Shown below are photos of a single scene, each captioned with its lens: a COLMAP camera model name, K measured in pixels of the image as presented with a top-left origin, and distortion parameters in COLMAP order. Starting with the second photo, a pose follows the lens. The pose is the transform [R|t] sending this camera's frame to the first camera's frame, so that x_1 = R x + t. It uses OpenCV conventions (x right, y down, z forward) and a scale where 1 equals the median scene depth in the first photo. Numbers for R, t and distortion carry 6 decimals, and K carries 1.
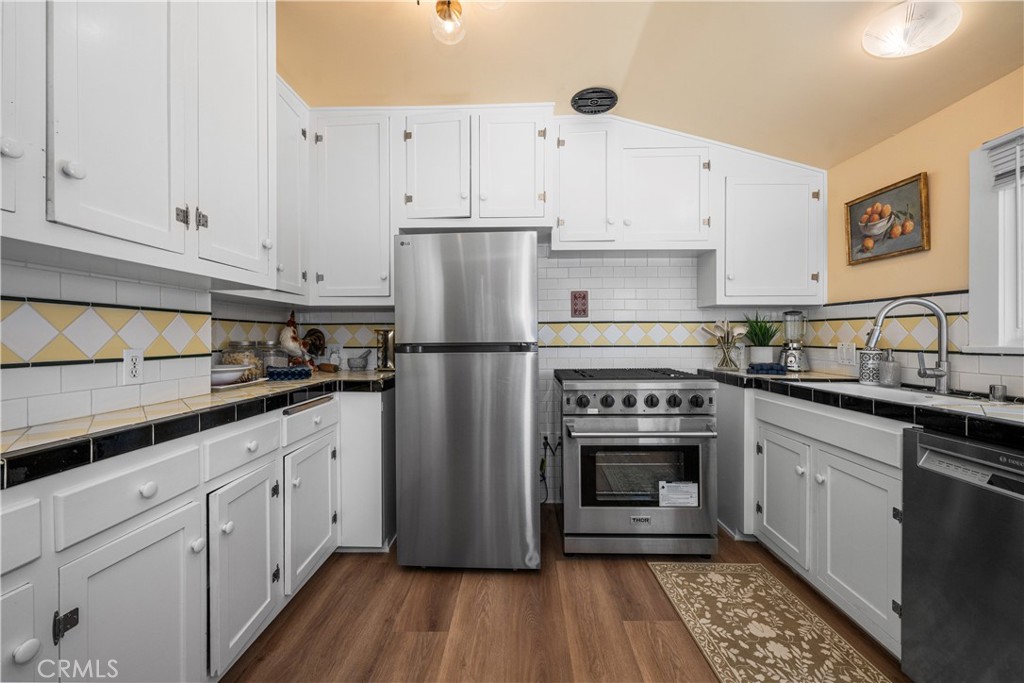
lens RADIAL K [[408.7, 0, 509.8], [0, 408.7, 337.9], [0, 0, 1]] dist [-0.002434, 0.000720]
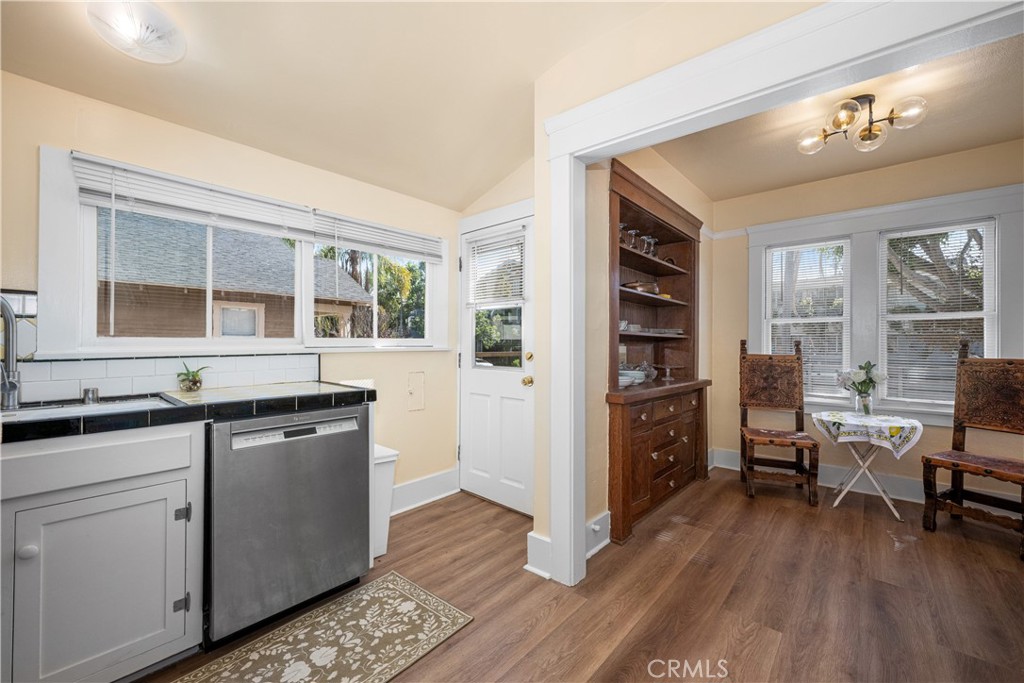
lens RADIAL K [[408.7, 0, 515.3], [0, 408.7, 343.8], [0, 0, 1]] dist [-0.002434, 0.000720]
pose [[-0.774432, -0.001907, 0.632655, -0.243383], [-0.001736, 0.999998, 0.000891, -0.001942], [-0.632655, -0.000408, -0.774434, 0.832502]]
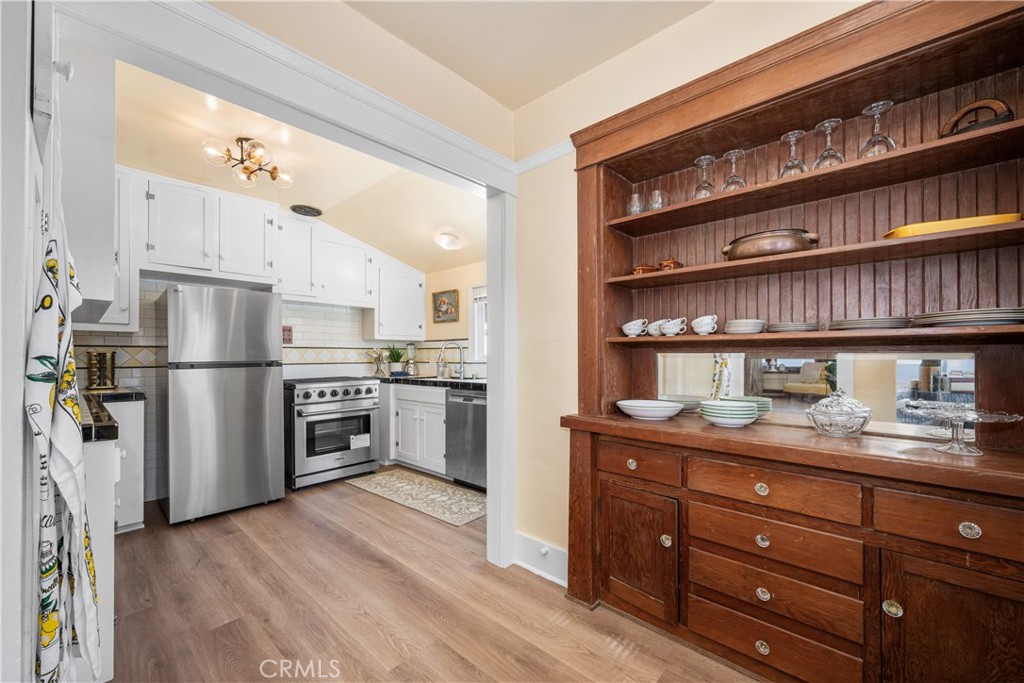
lens RADIAL K [[408.7, 0, 511.3], [0, 408.7, 355.2], [0, 0, 1]] dist [-0.002434, 0.000720]
pose [[0.655312, 0.001294, 0.755357, -0.551075], [0.005169, 0.999967, -0.006198, 0.003348], [-0.755341, 0.007966, 0.655284, -0.757059]]
